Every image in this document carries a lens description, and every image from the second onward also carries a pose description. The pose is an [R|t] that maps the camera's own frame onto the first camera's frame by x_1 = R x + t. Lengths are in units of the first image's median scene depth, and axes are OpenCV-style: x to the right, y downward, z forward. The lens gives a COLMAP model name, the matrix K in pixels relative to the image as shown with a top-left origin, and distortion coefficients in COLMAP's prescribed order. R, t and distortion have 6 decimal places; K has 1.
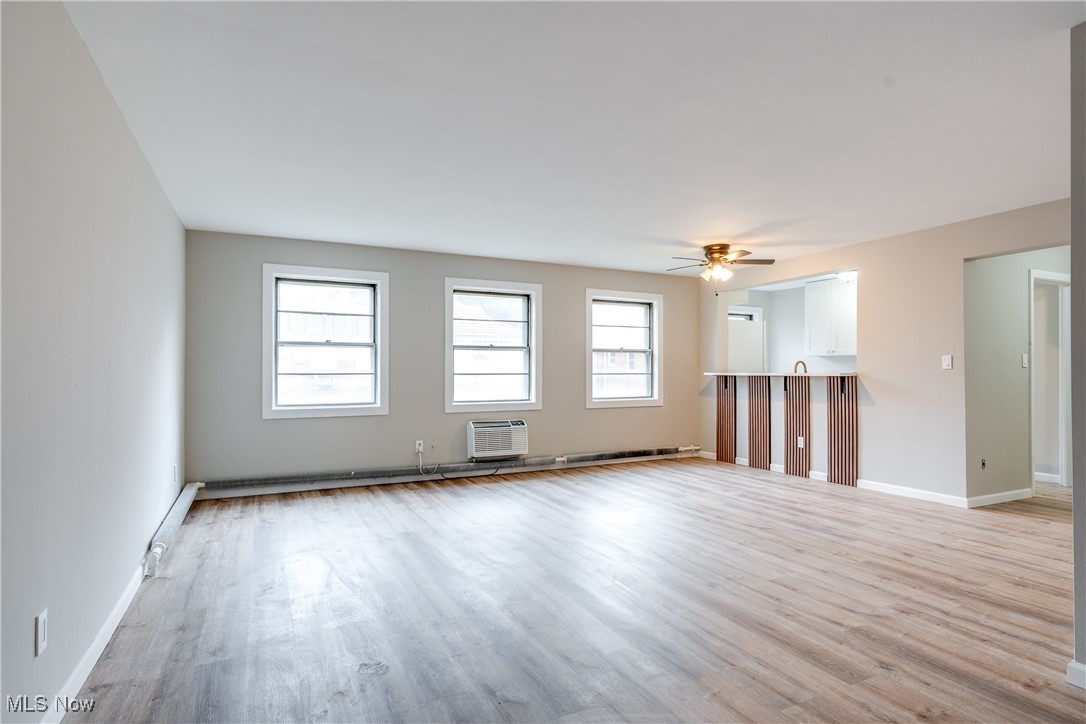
lens RADIAL K [[570.2, 0, 546.8], [0, 570.2, 370.2], [0, 0, 1]] dist [0.001408, 0.001117]
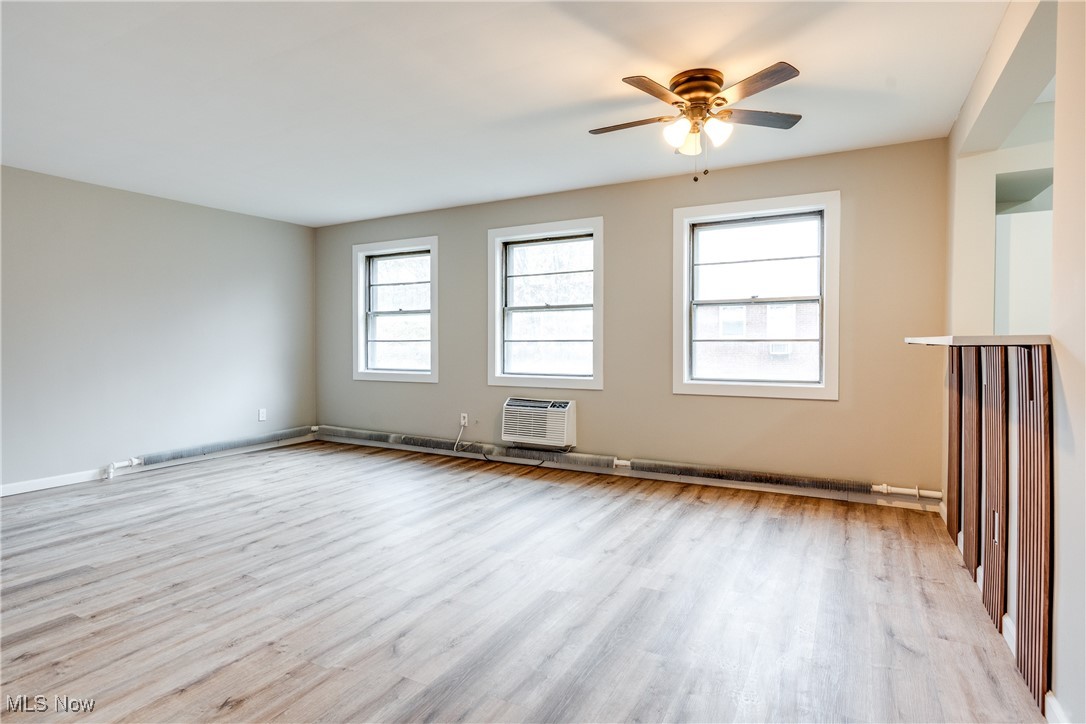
lens RADIAL K [[565.9, 0, 512.5], [0, 565.9, 358.2], [0, 0, 1]] dist [-0.001111, 0.000252]
pose [[0.565083, 0.024088, -0.824682, 0.723452], [0.005260, 0.999448, 0.032797, 0.006415], [0.825017, -0.022871, 0.564645, 0.696800]]
